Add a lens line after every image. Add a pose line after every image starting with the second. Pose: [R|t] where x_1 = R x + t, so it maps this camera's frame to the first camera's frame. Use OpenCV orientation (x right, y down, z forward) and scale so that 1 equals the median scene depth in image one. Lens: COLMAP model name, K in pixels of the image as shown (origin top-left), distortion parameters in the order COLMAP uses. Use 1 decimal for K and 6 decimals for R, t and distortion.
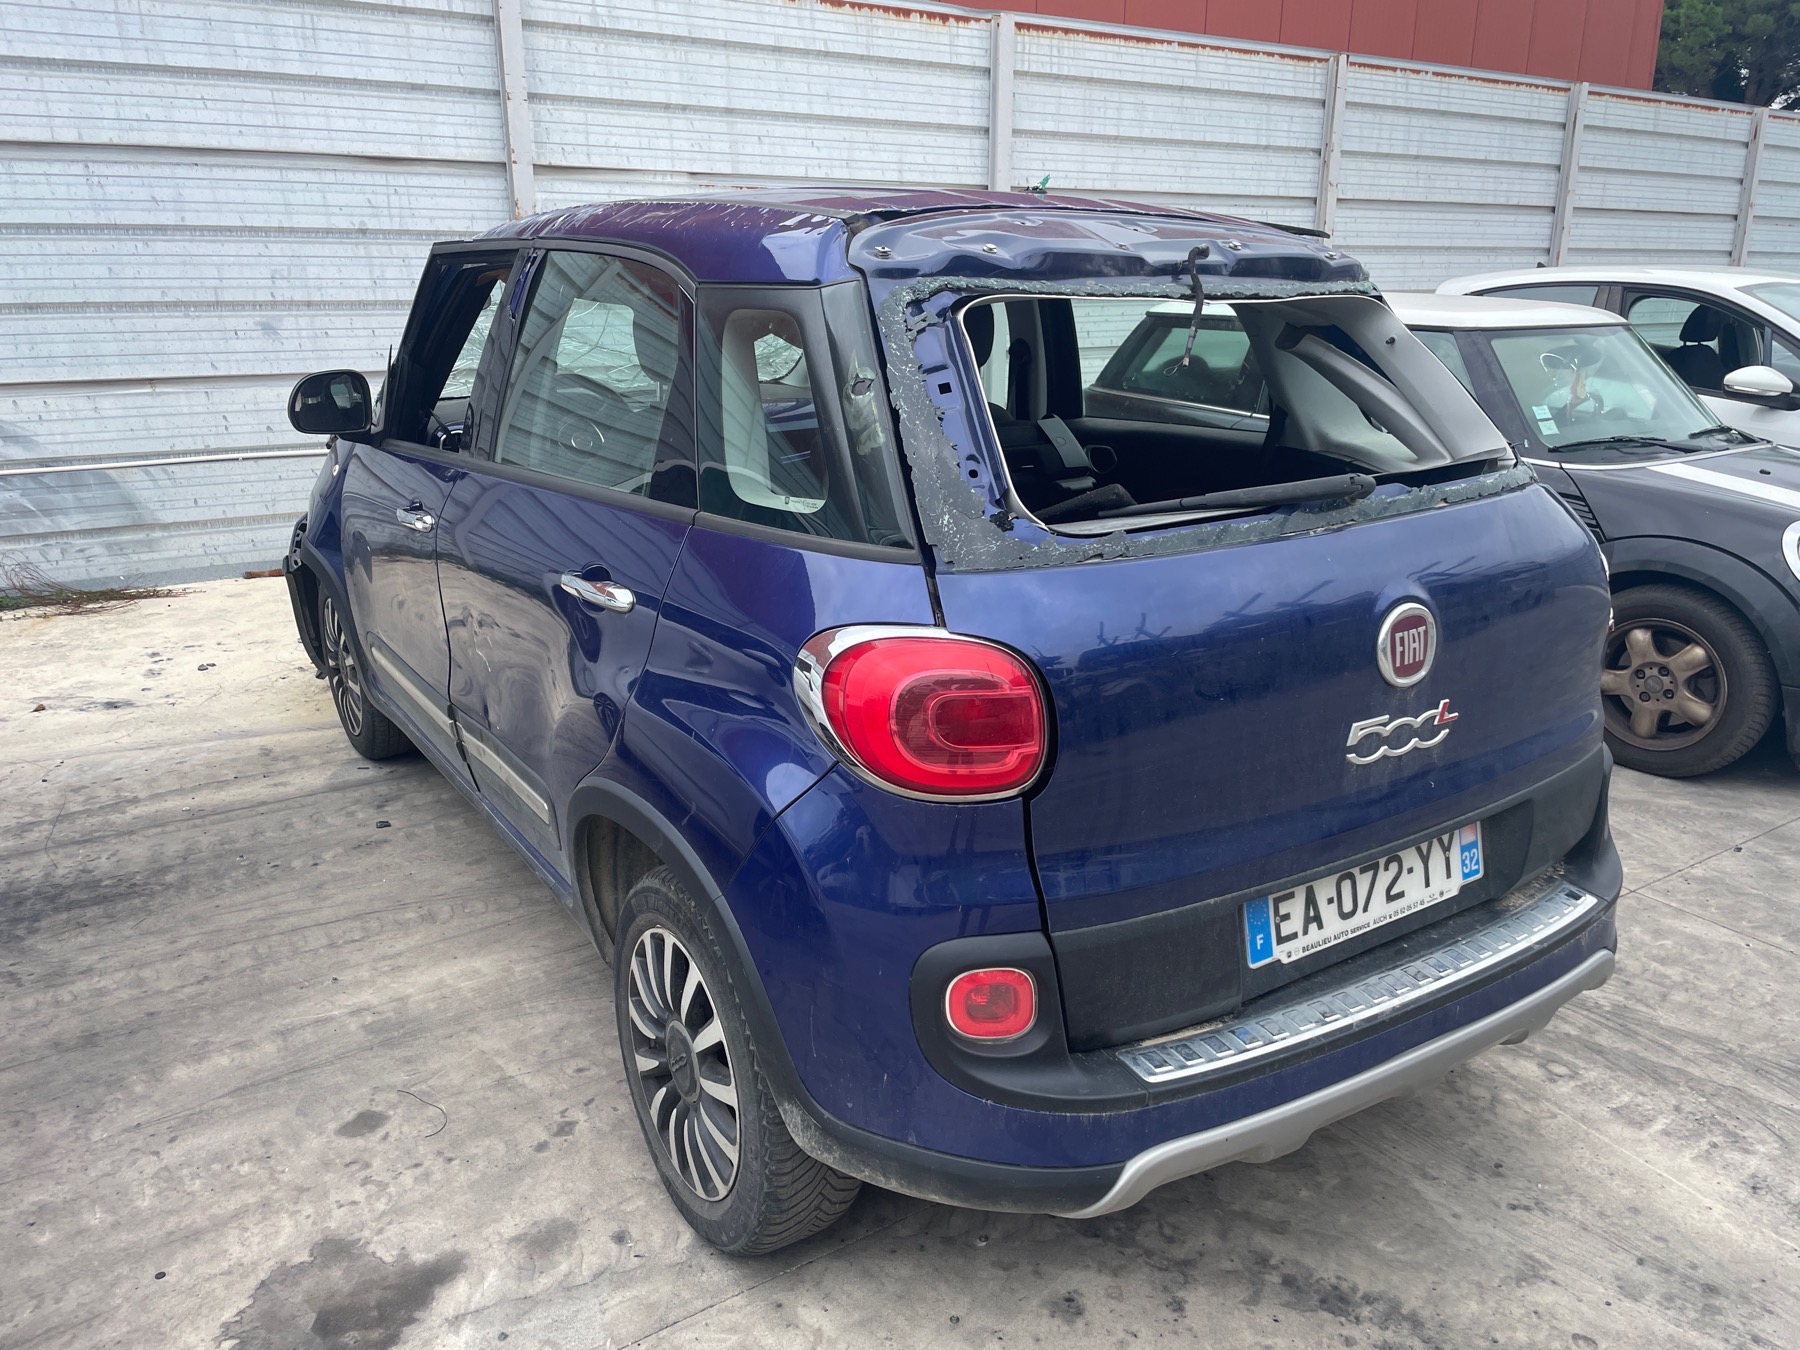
lens RADIAL K [[1371.1, 0, 918.0], [0, 1371.1, 673.3], [0, 0, 1]] dist [0.085288, -0.110075]
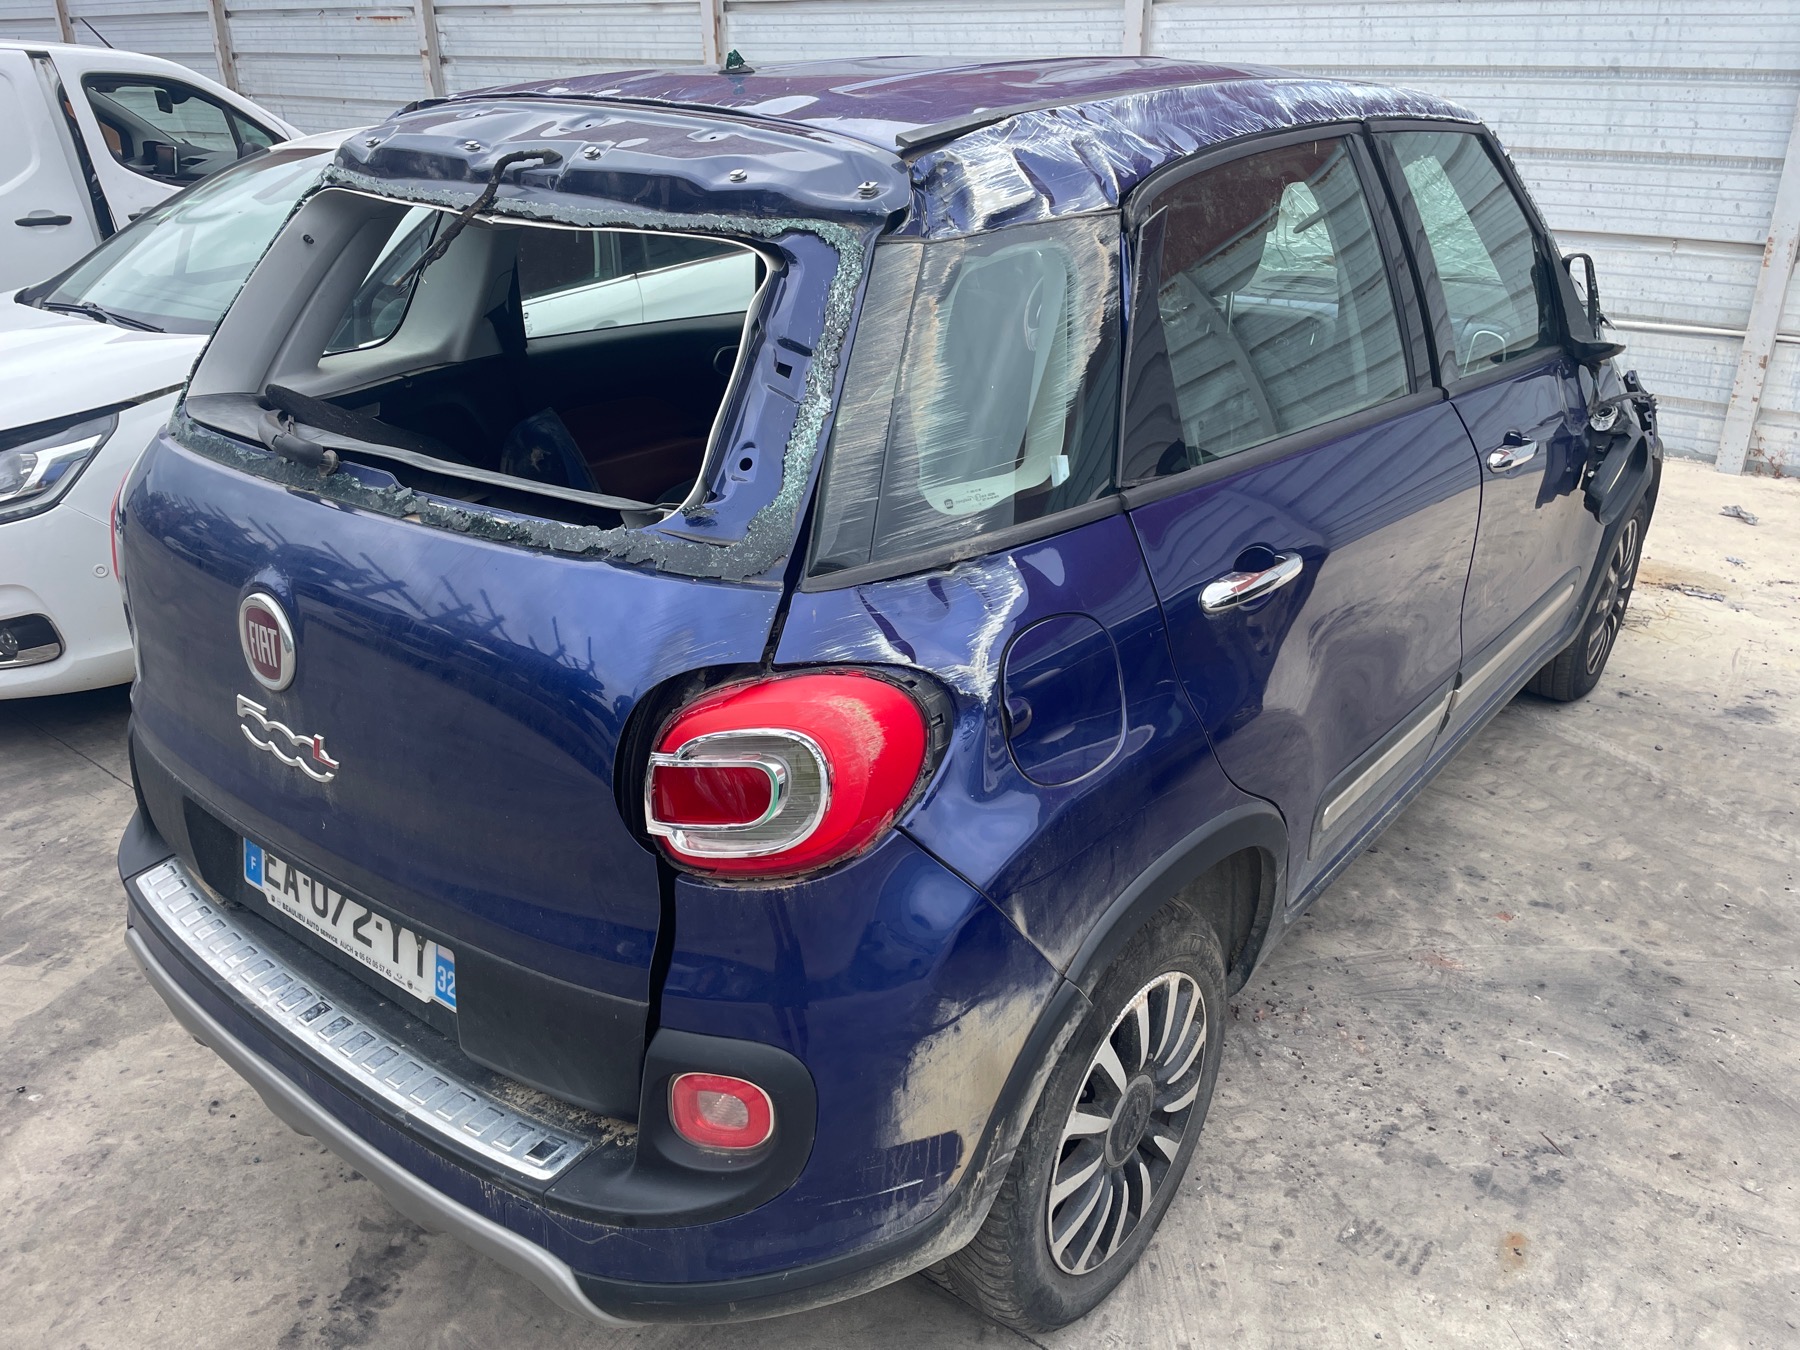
lens RADIAL K [[1371.1, 0, 918.0], [0, 1371.1, 673.3], [0, 0, 1]] dist [0.085288, -0.110075]
pose [[0.306504, 0.380386, -0.872561, 1.144386], [-0.274762, 0.913017, 0.301507, -0.345509], [0.911351, 0.147333, 0.384358, 0.961262]]
